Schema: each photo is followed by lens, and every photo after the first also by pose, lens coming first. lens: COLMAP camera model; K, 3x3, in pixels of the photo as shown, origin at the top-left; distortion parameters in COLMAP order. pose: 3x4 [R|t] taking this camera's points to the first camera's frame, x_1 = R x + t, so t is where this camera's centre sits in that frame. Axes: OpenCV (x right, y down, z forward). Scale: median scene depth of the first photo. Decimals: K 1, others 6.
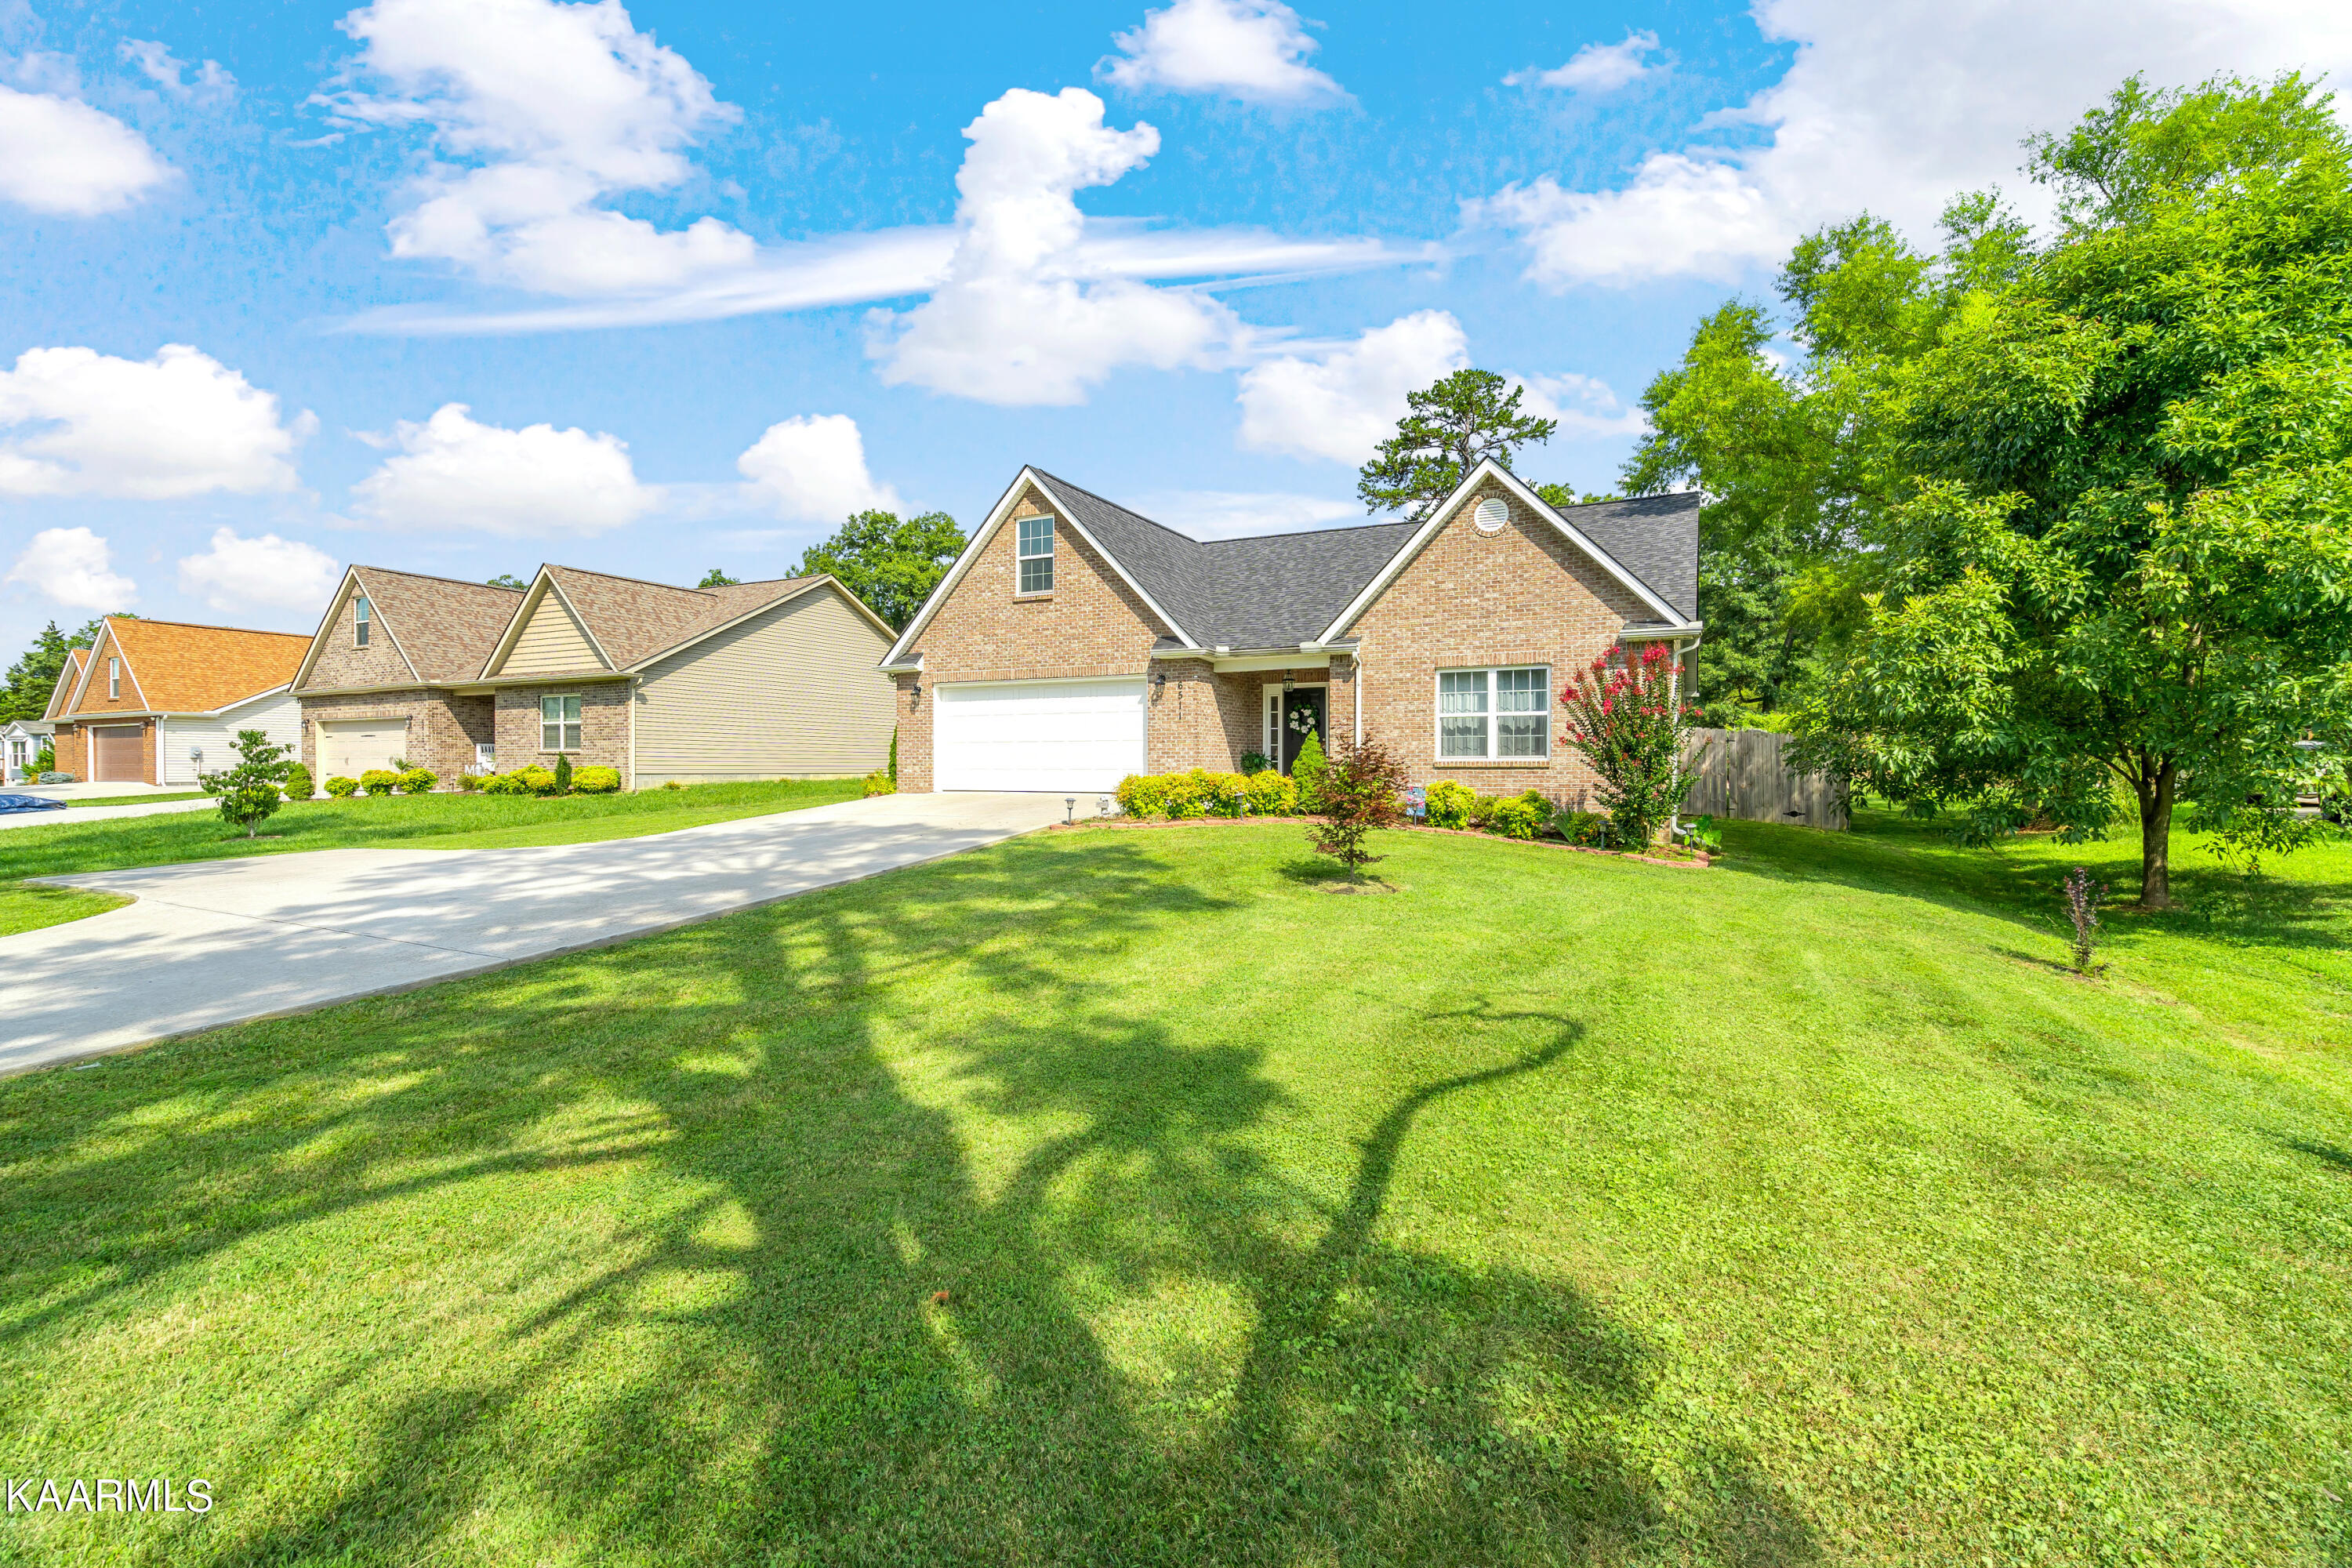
lens RADIAL K [[1068.4, 0, 1176.0], [0, 1068.4, 784.0], [0, 0, 1]] dist [-0.005003, 0.000190]
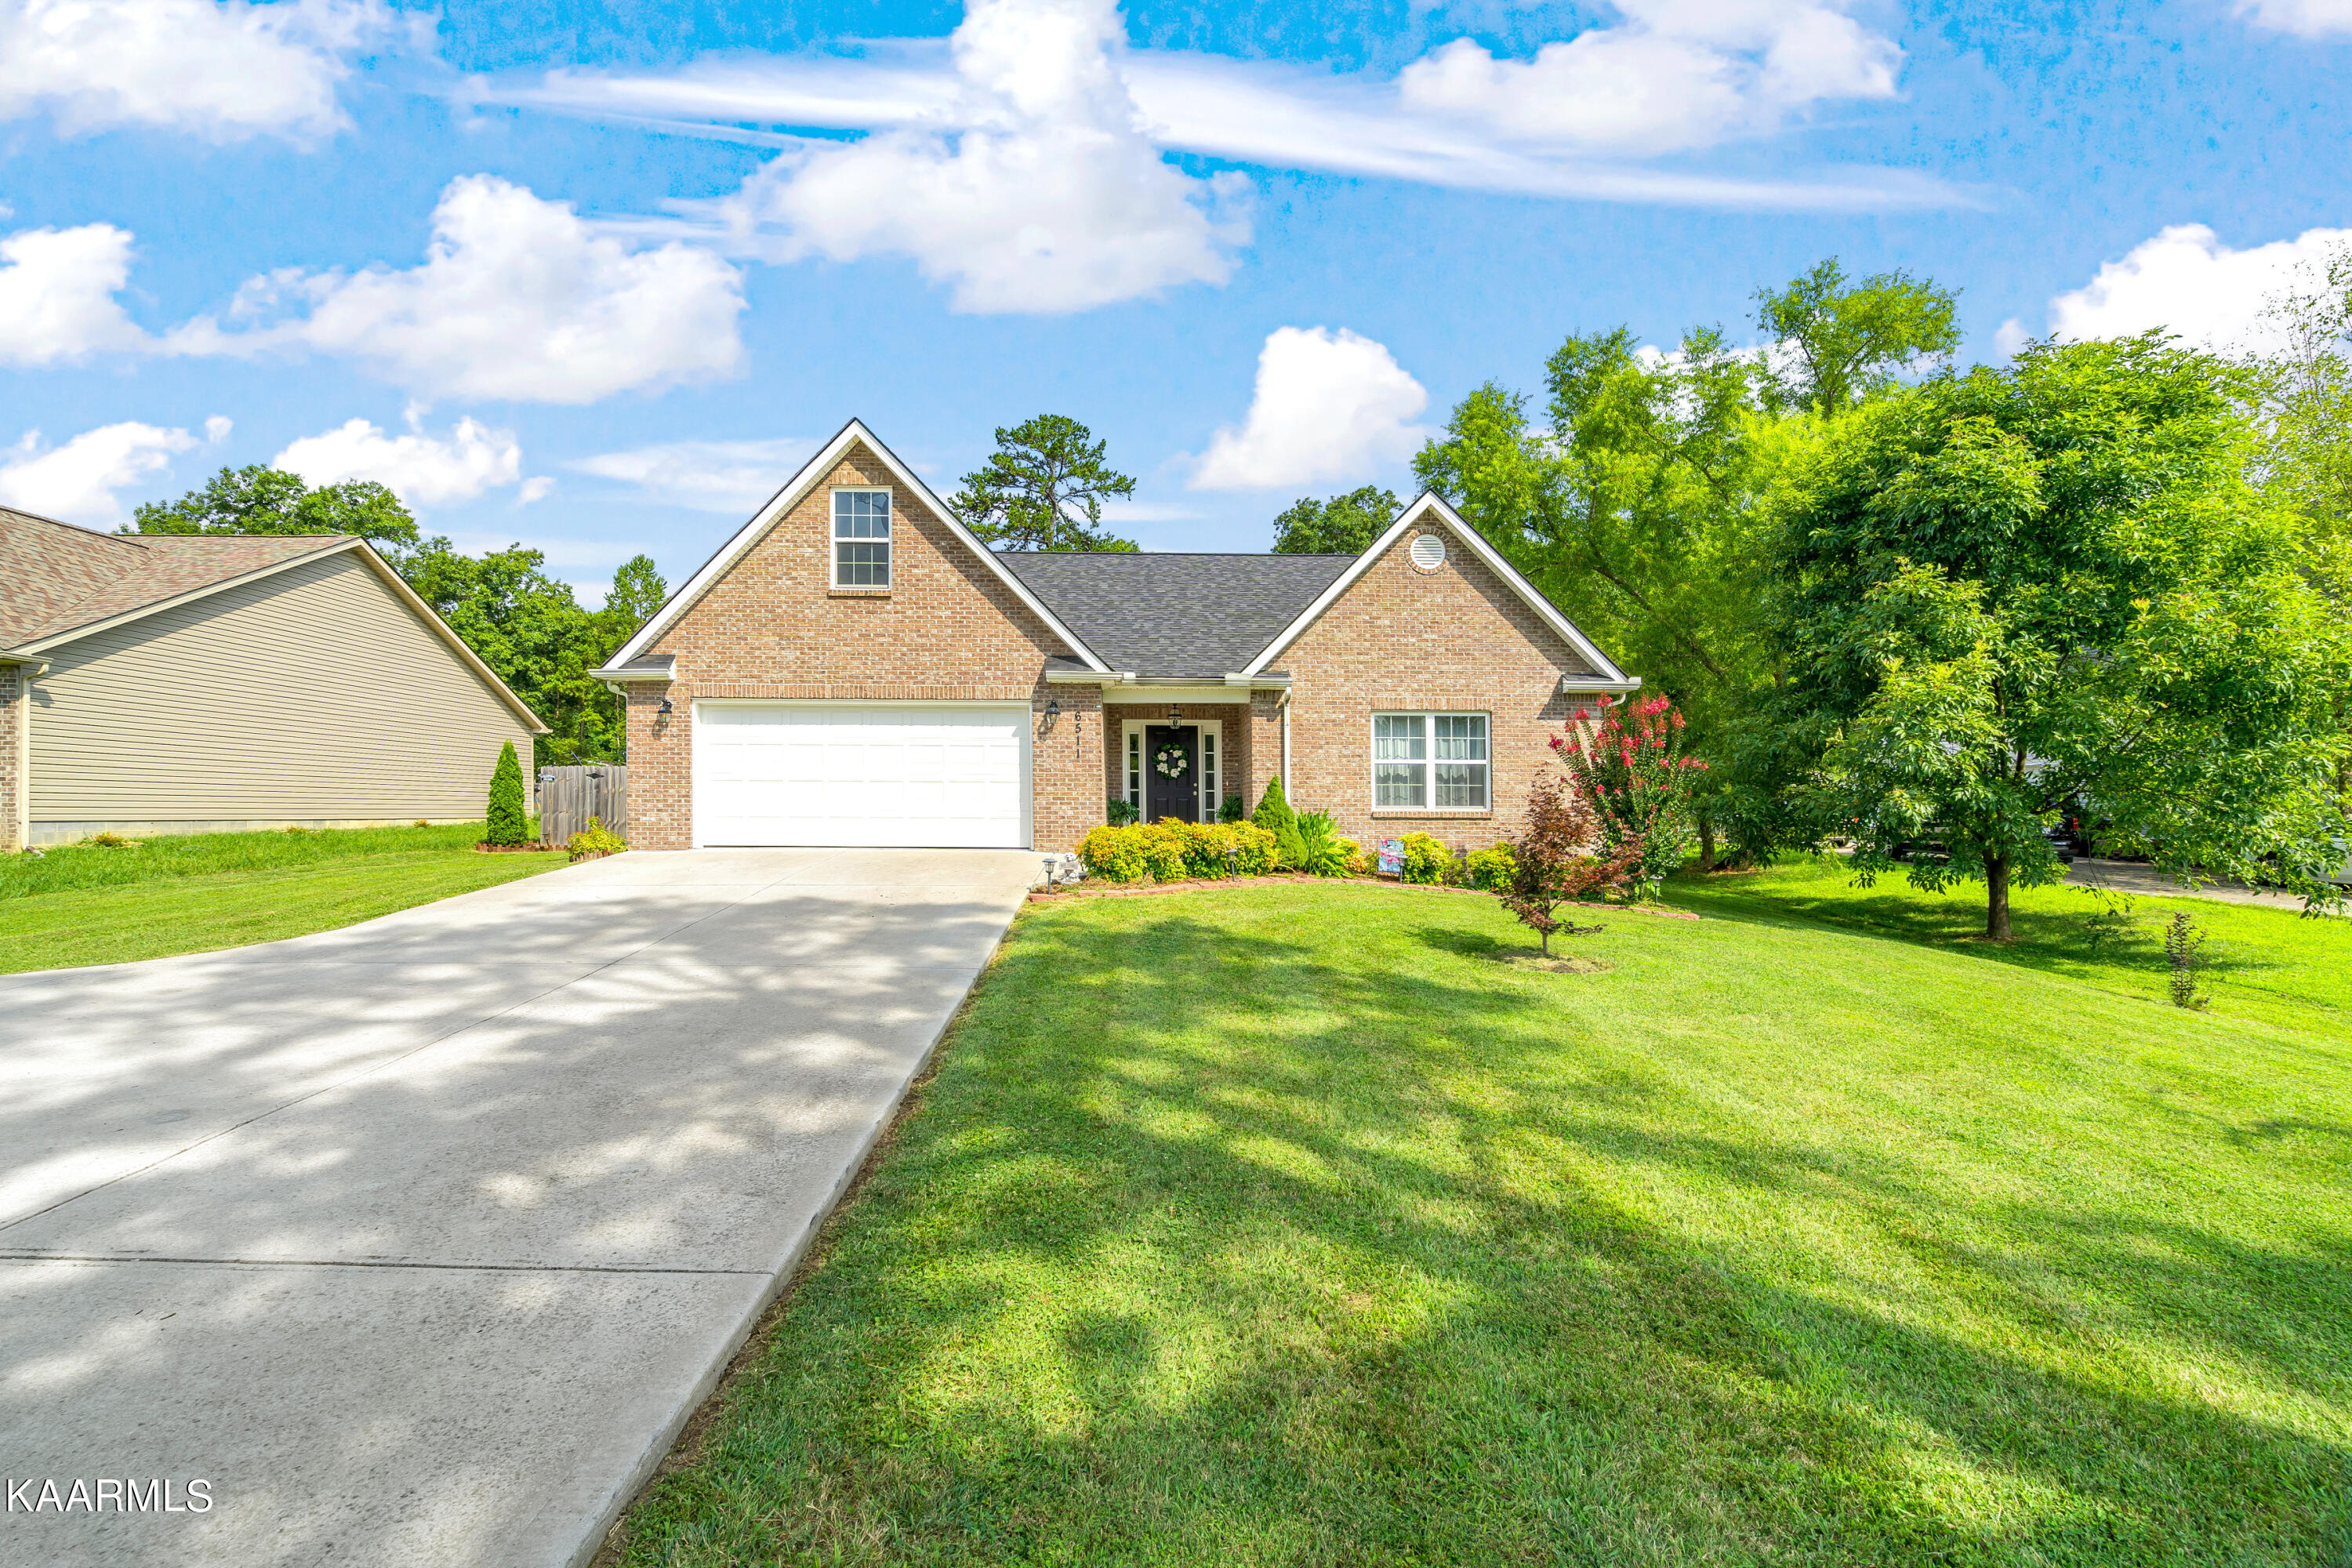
lens RADIAL K [[1082.2, 0, 1162.2], [0, 1082.2, 771.0], [0, 0, 1]] dist [-0.002495, 0.000802]
pose [[0.889866, 0.022753, 0.455654, -0.311159], [0.001555, 0.998598, -0.052903, -0.006556], [-0.456219, 0.047785, 0.888583, 0.235901]]
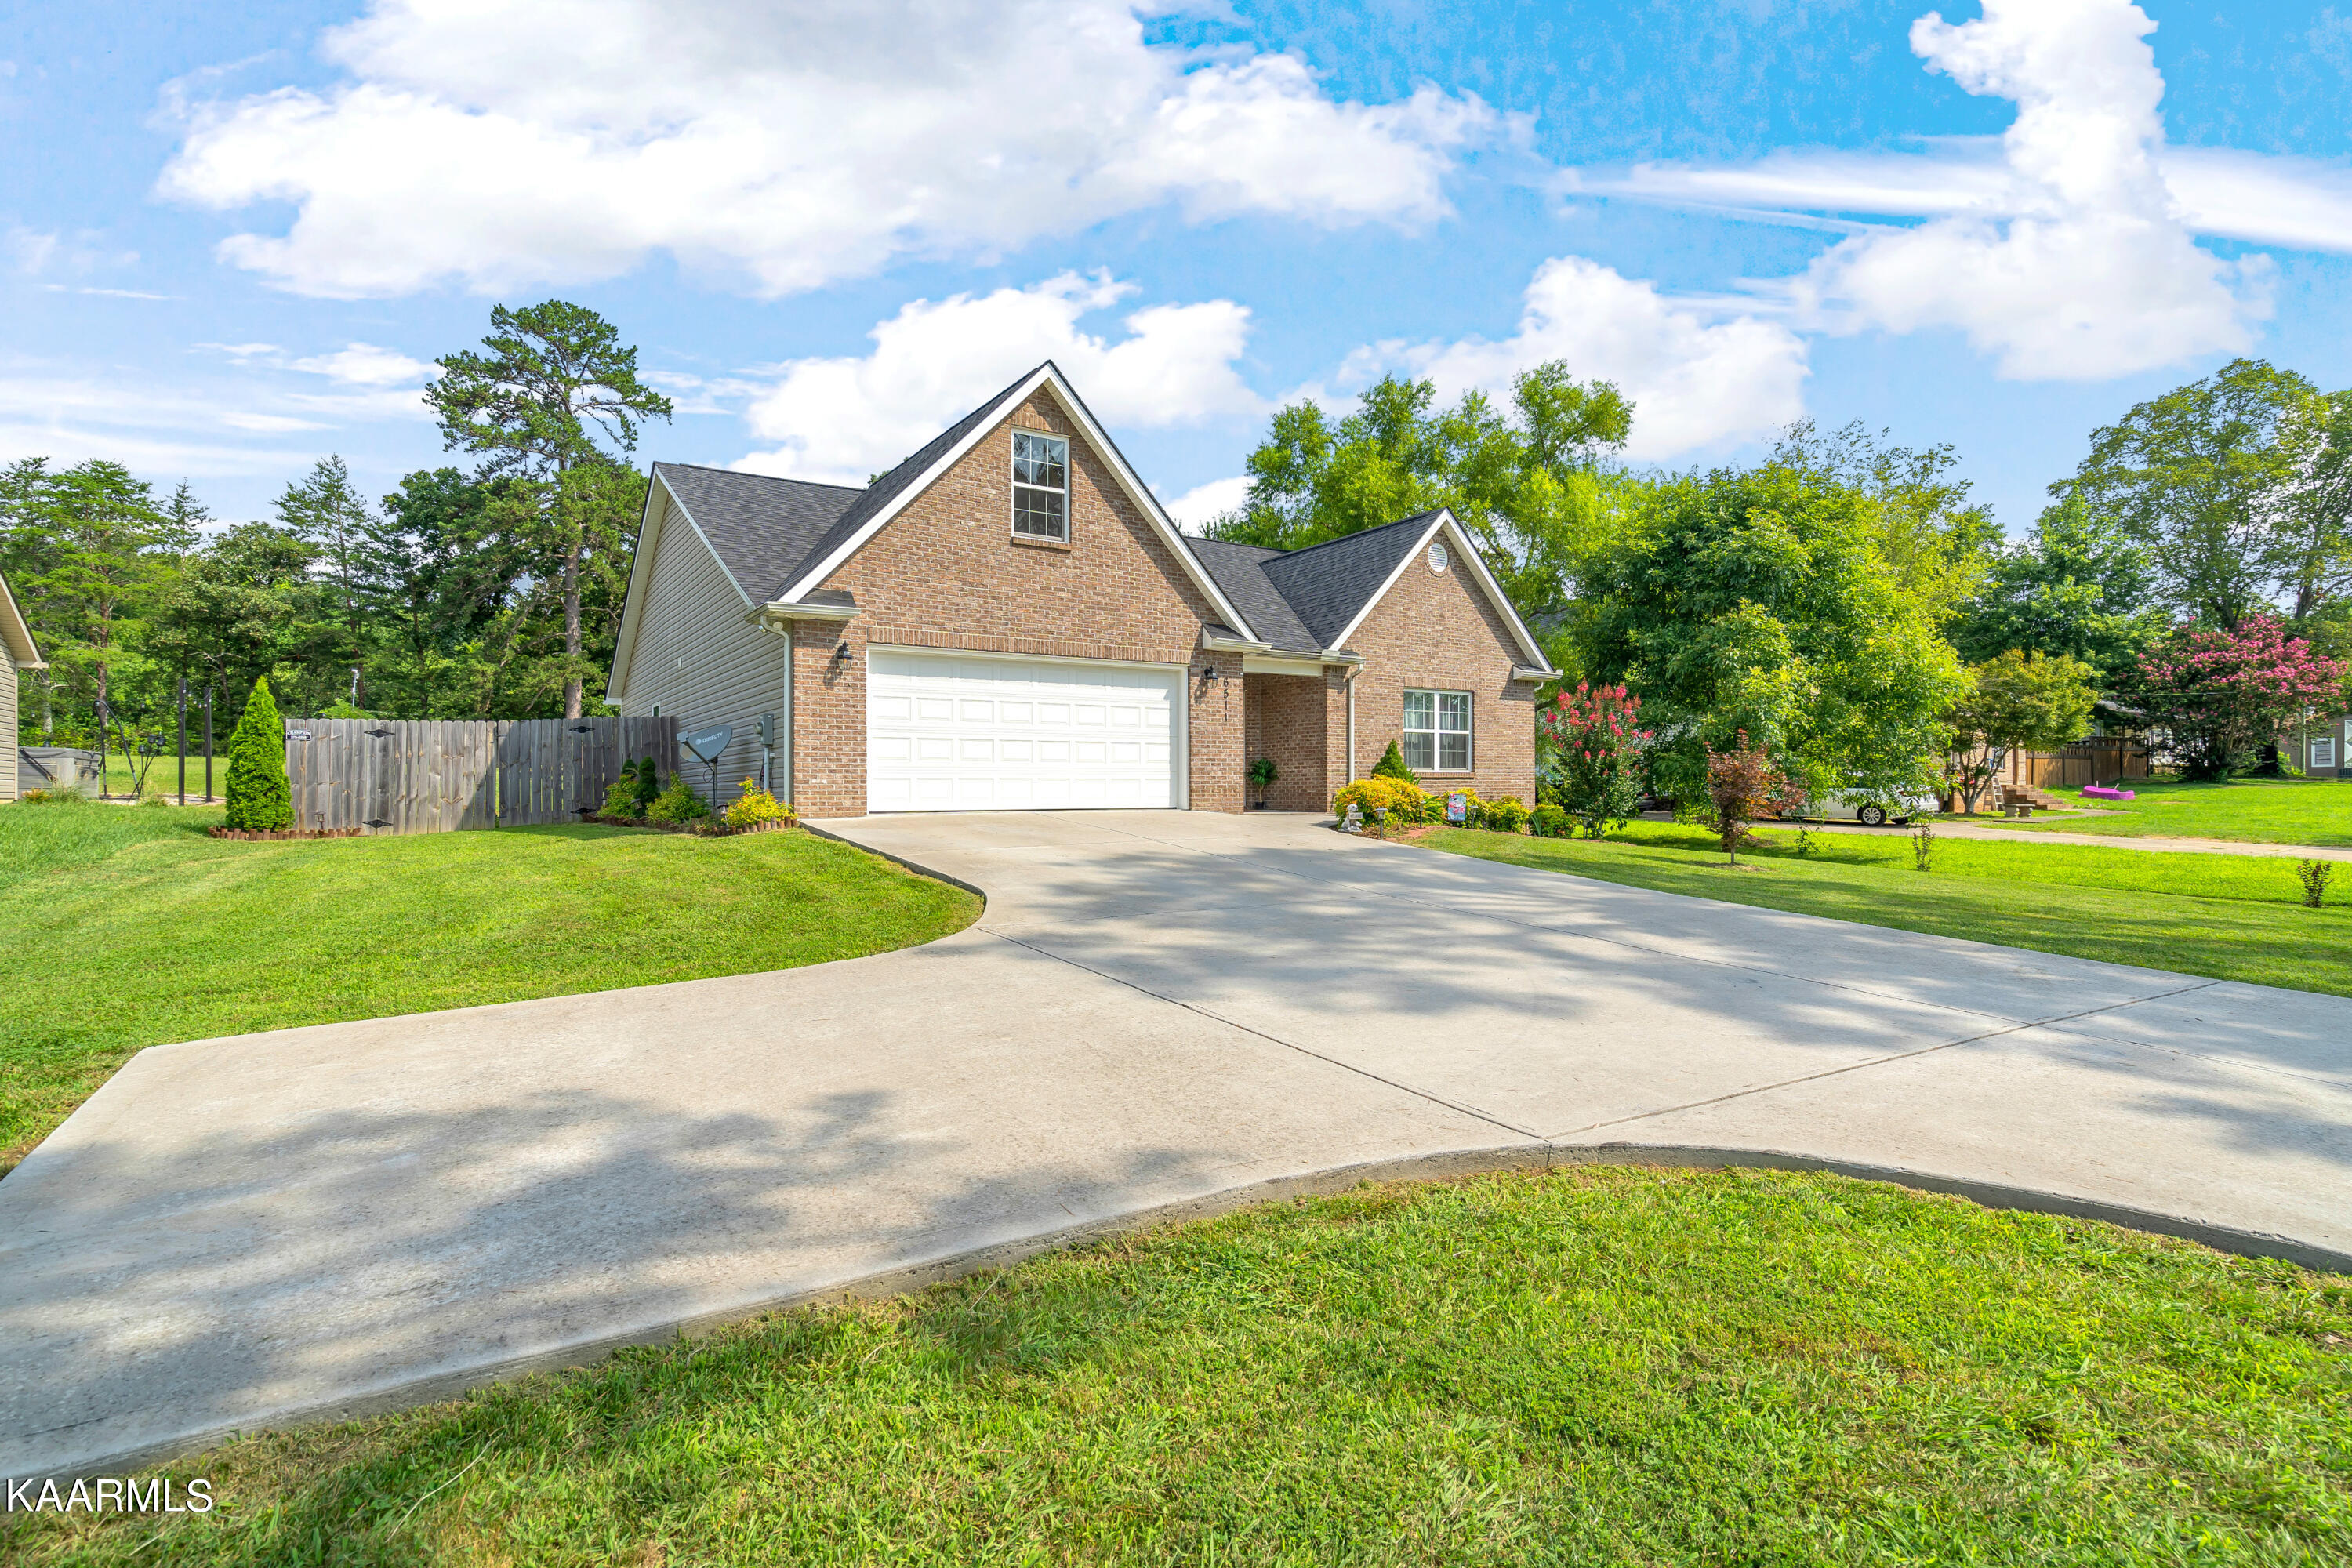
lens RADIAL K [[1117.1, 0, 1176.3], [0, 1117.1, 805.4], [0, 0, 1]] dist [0.000606, 0.000135]
pose [[0.508047, -0.014495, 0.861207, -0.793804], [0.018909, 0.999805, 0.005673, 0.002207], [-0.861122, 0.013402, 0.508222, 0.567407]]
